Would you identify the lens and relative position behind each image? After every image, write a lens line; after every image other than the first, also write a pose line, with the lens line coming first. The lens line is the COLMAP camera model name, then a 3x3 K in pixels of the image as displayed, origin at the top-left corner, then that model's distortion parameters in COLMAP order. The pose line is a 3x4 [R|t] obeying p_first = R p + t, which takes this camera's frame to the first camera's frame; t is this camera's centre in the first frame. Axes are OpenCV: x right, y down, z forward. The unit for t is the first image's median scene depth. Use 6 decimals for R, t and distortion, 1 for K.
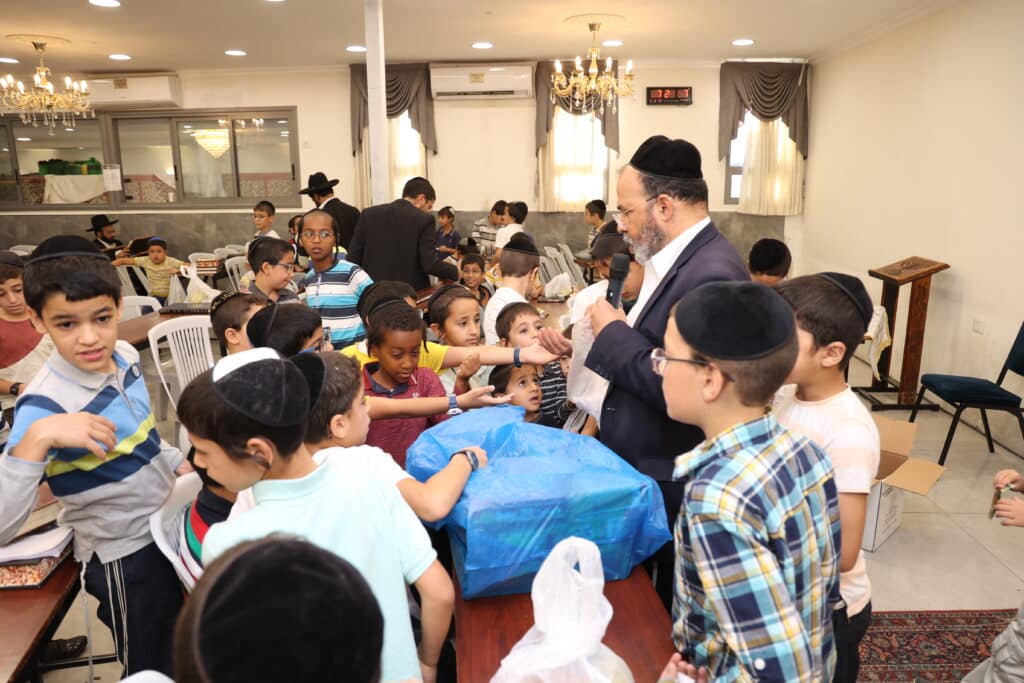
lens RADIAL K [[697.8, 0, 512.0], [0, 697.8, 341.5], [0, 0, 1]] dist [-0.087850, 0.051859]
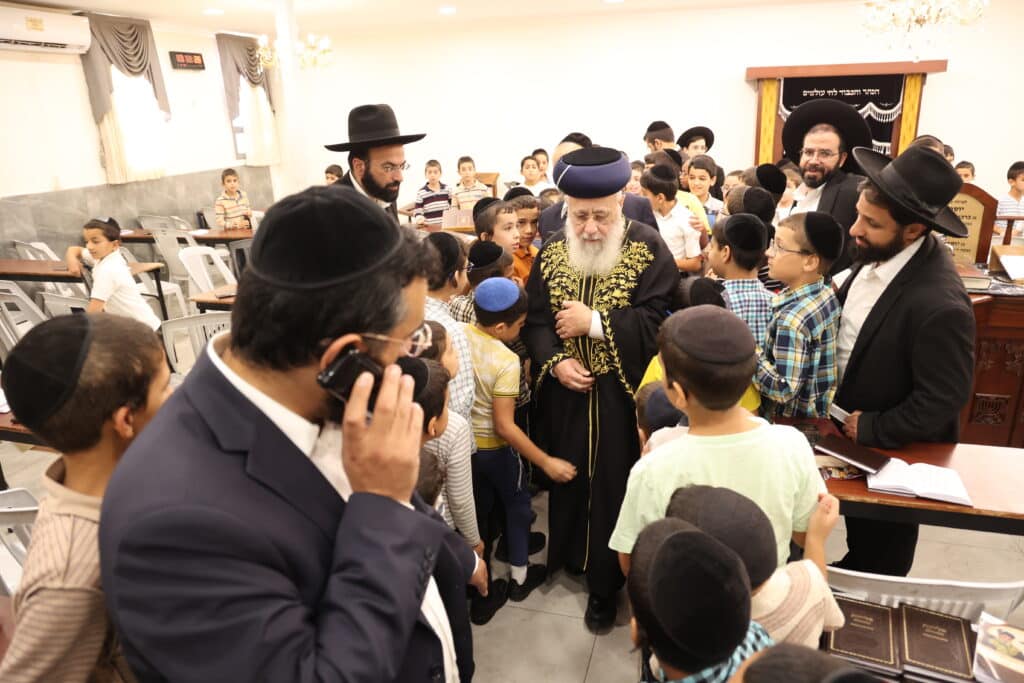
lens RADIAL K [[697.8, 0, 512.0], [0, 697.8, 341.5], [0, 0, 1]] dist [-0.087850, 0.051859]
pose [[0.221462, -0.305941, 0.925934, -0.773868], [0.259939, 0.933678, 0.246328, -0.082825], [-0.939886, 0.186135, 0.286300, 0.316247]]
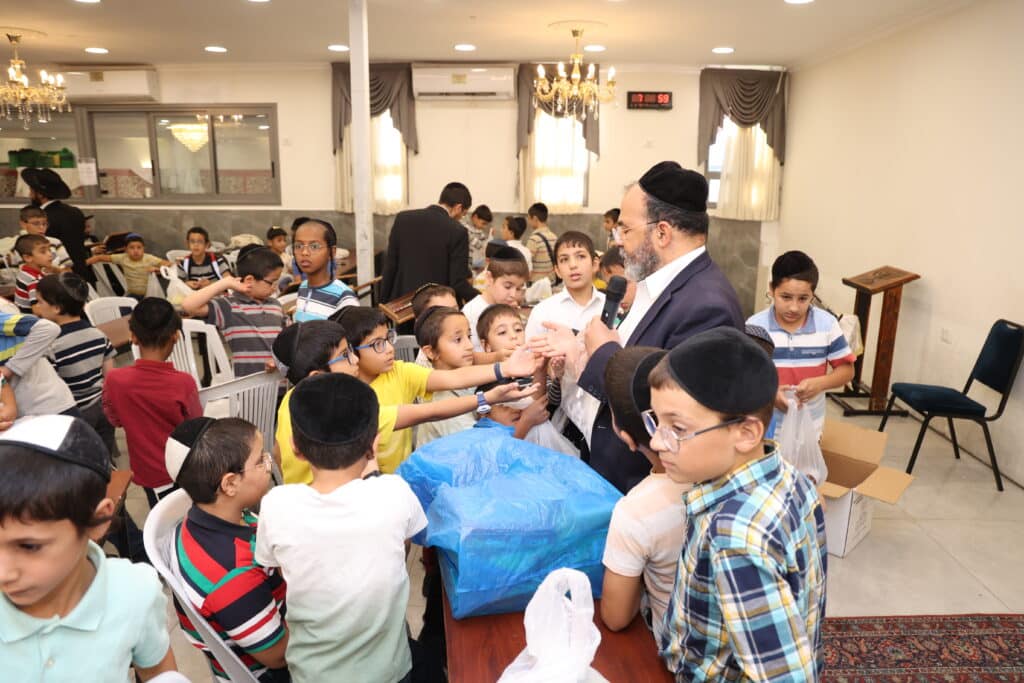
lens RADIAL K [[697.8, 0, 512.0], [0, 697.8, 341.5], [0, 0, 1]] dist [-0.087850, 0.051859]
pose [[0.999396, 0.009604, 0.033389, -0.003722], [-0.009836, 0.999929, 0.006791, -0.008333], [-0.033322, -0.007115, 0.999419, -0.005600]]
